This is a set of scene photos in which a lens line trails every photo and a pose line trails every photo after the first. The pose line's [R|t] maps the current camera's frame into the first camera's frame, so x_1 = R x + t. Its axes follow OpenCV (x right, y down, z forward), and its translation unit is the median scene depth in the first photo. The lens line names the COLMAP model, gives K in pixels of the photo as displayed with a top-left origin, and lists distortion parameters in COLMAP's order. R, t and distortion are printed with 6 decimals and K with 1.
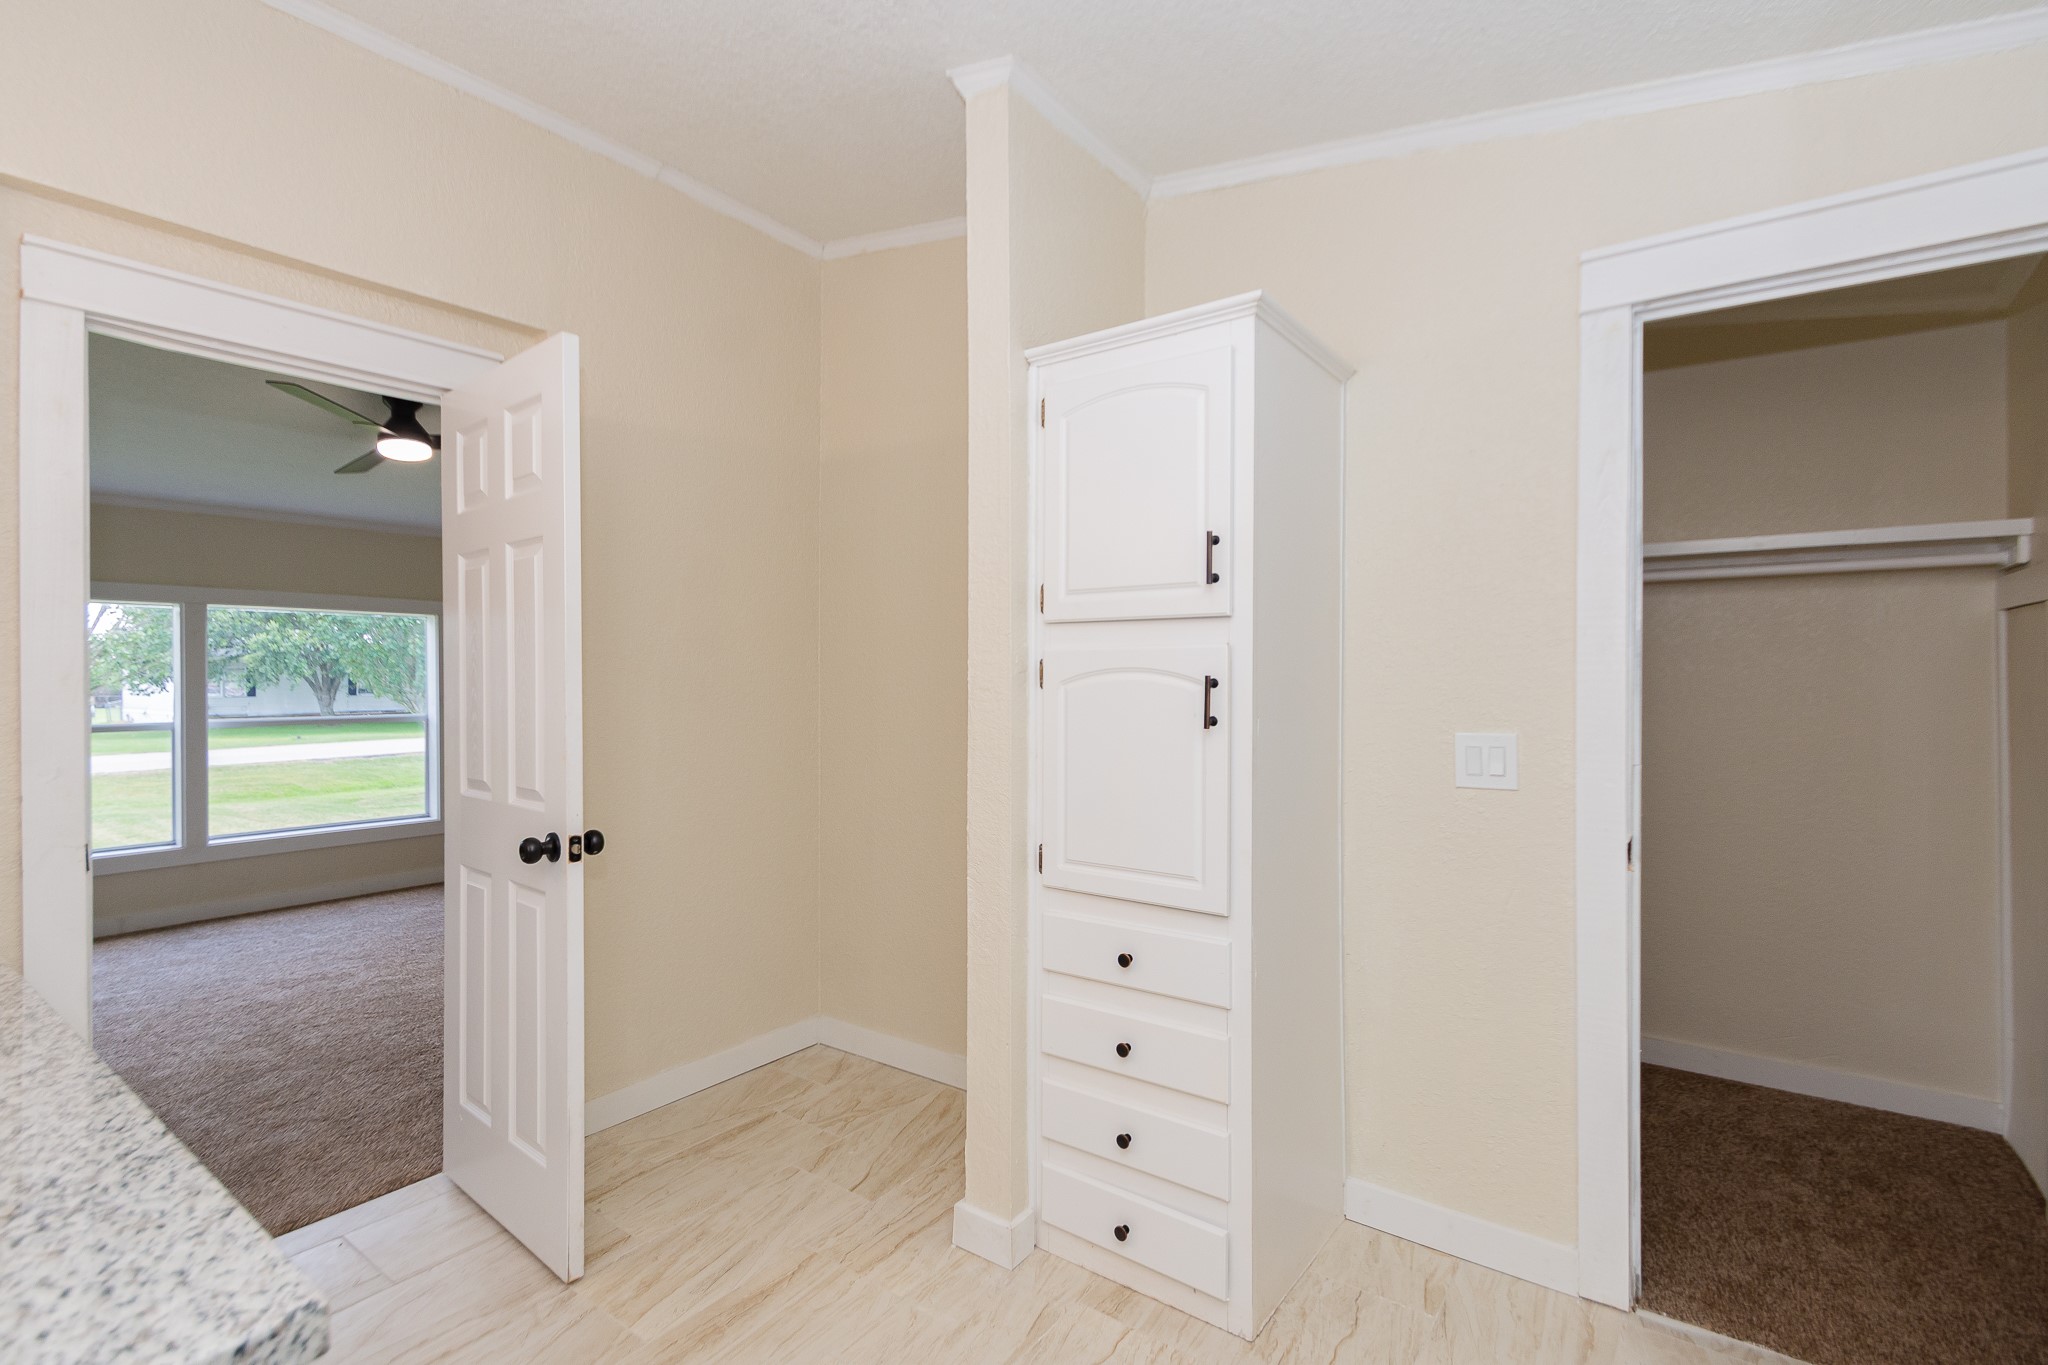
lens RADIAL K [[926.6, 0, 1022.8], [0, 926.6, 692.1], [0, 0, 1]] dist [-0.002317, -0.000629]
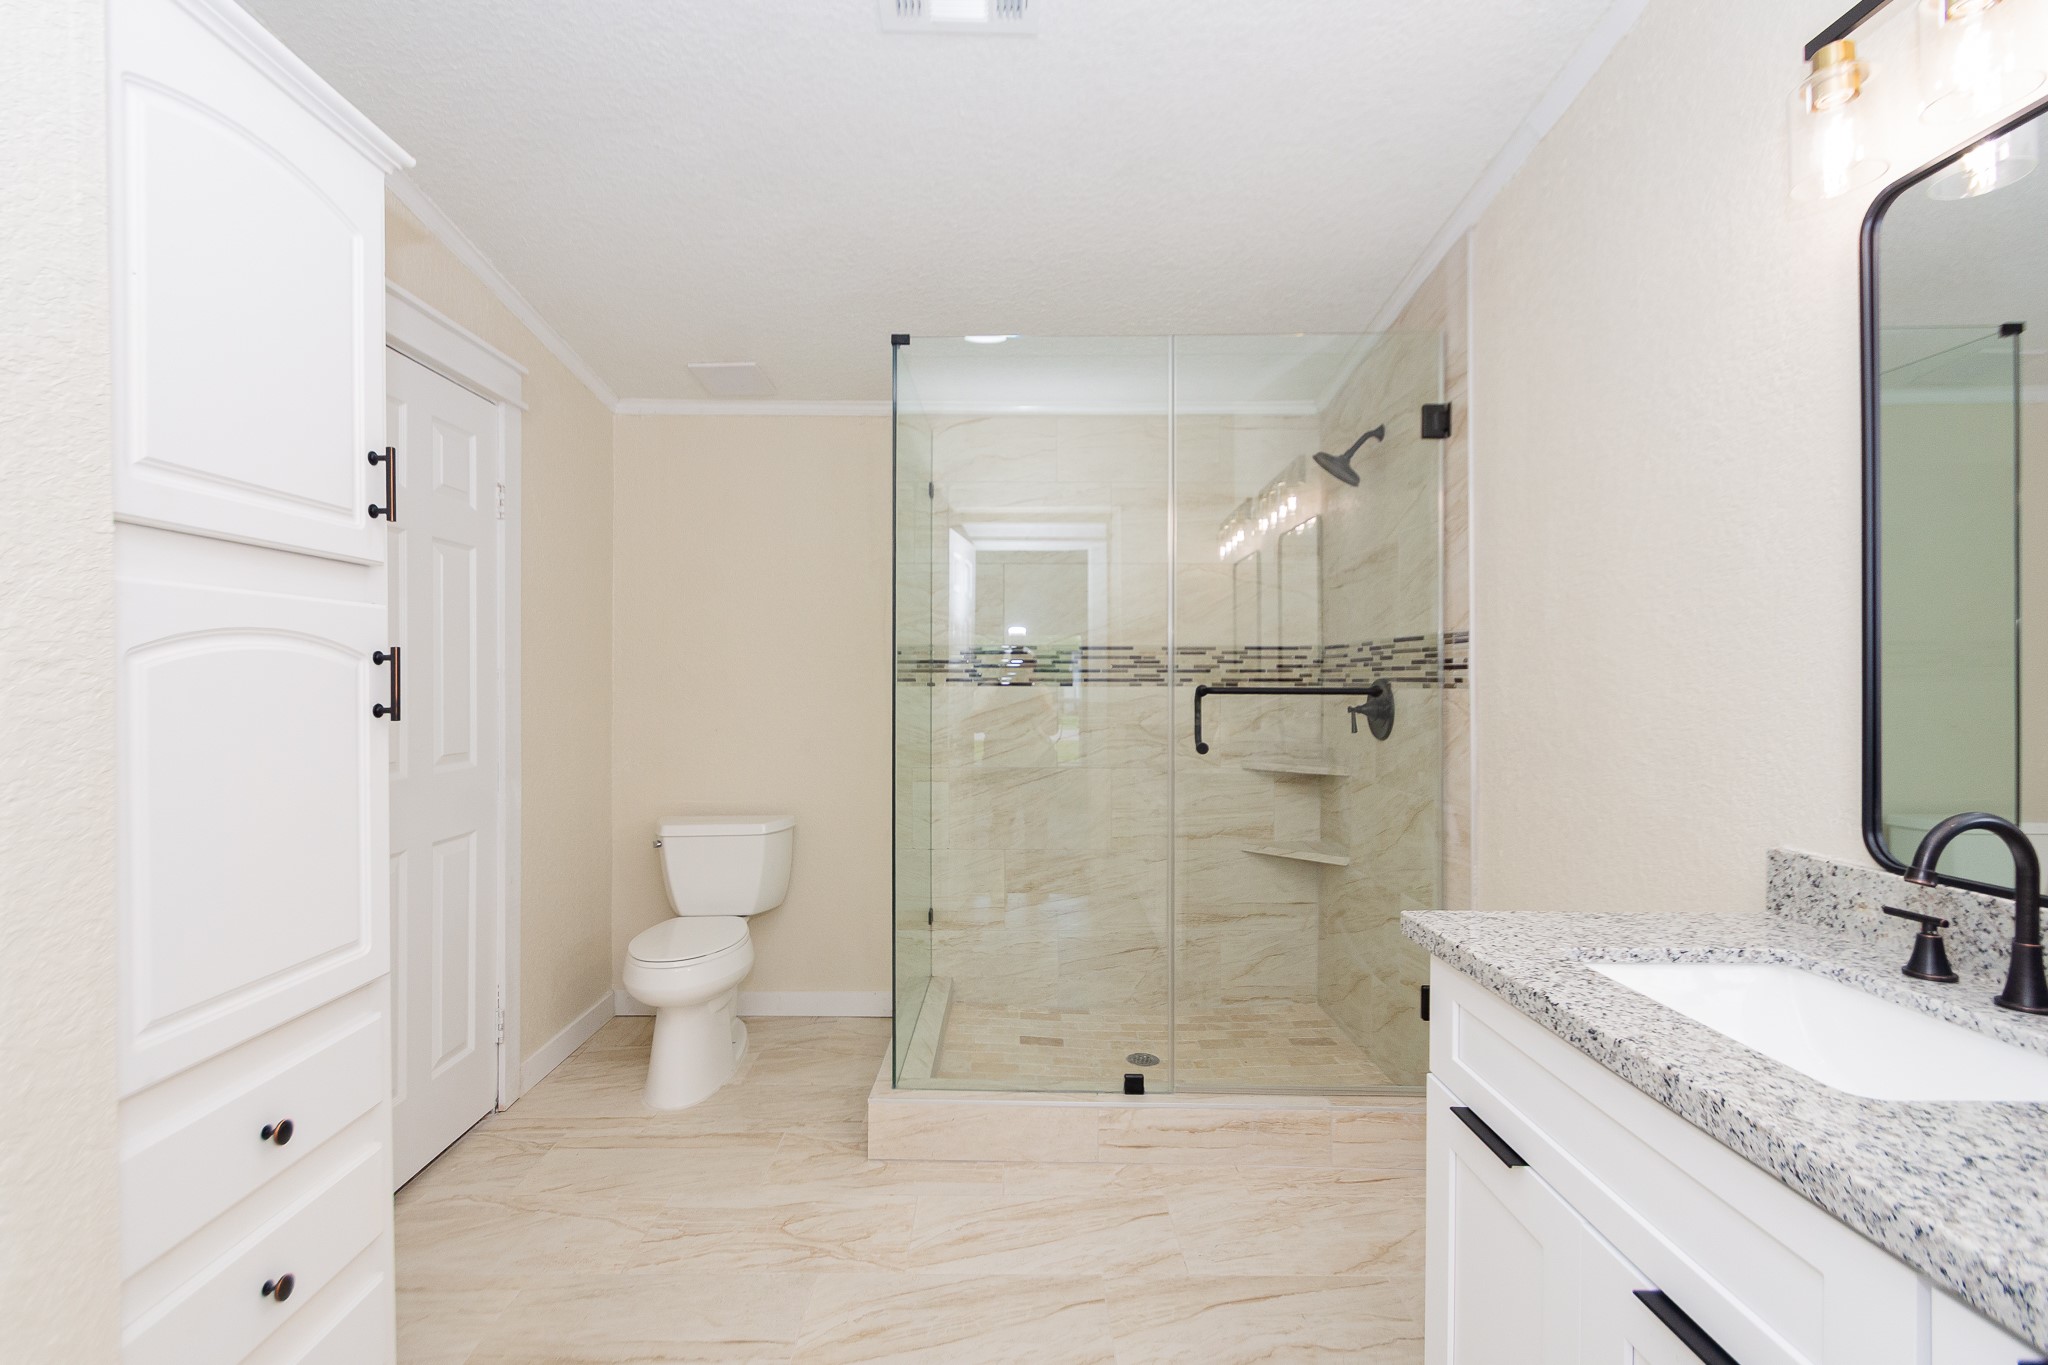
lens RADIAL K [[926.6, 0, 1022.8], [0, 926.6, 692.1], [0, 0, 1]] dist [-0.002317, -0.000629]
pose [[-0.595438, -0.006448, 0.803376, -0.870489], [0.008745, 0.999857, 0.014507, 0.013807], [-0.803354, 0.015664, -0.595296, 1.339743]]
